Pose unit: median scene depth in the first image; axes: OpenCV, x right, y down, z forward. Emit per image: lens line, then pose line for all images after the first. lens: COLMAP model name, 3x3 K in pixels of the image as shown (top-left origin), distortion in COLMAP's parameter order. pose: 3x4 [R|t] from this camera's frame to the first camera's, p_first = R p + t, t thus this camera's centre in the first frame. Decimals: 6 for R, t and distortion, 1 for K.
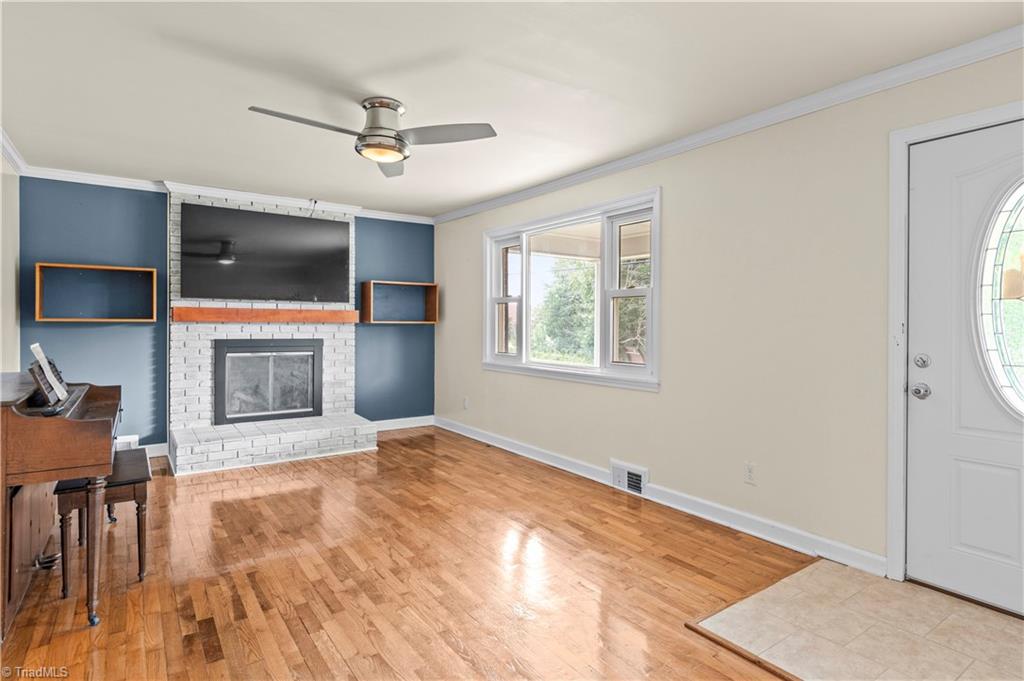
lens RADIAL K [[551.7, 0, 511.0], [0, 551.7, 333.4], [0, 0, 1]] dist [0.004376, -0.000542]
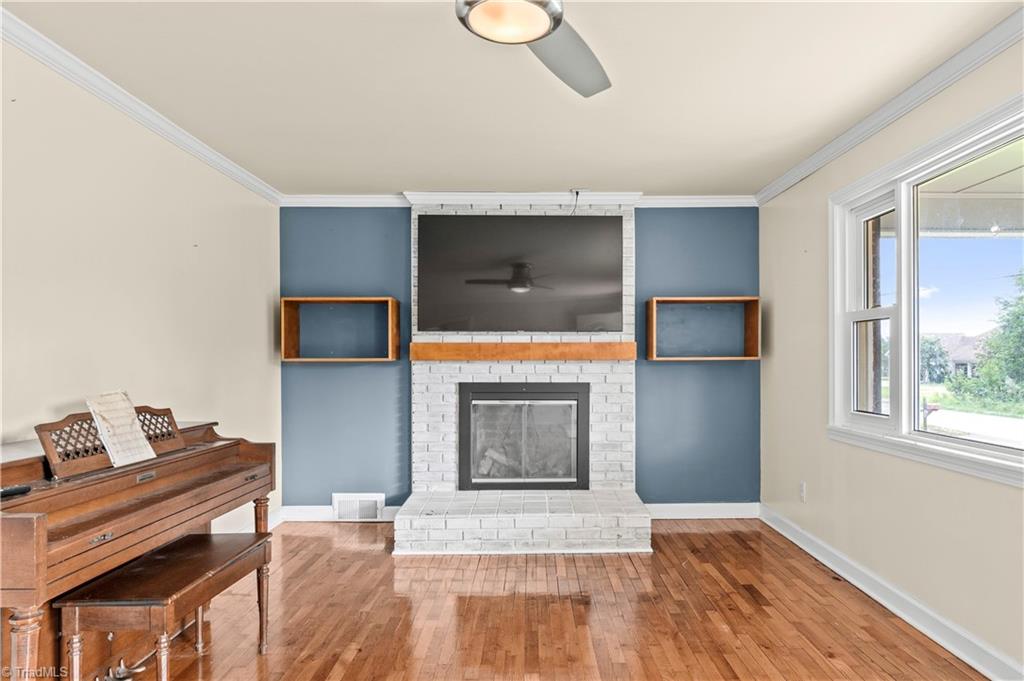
lens RADIAL K [[636.5, 0, 530.5], [0, 636.5, 367.0], [0, 0, 1]] dist [-0.000466, 0.000405]
pose [[0.836445, -0.004808, -0.548030, 0.051498], [-0.000771, 0.999950, -0.009949, -0.002326], [0.548050, 0.008744, 0.836400, 0.280698]]
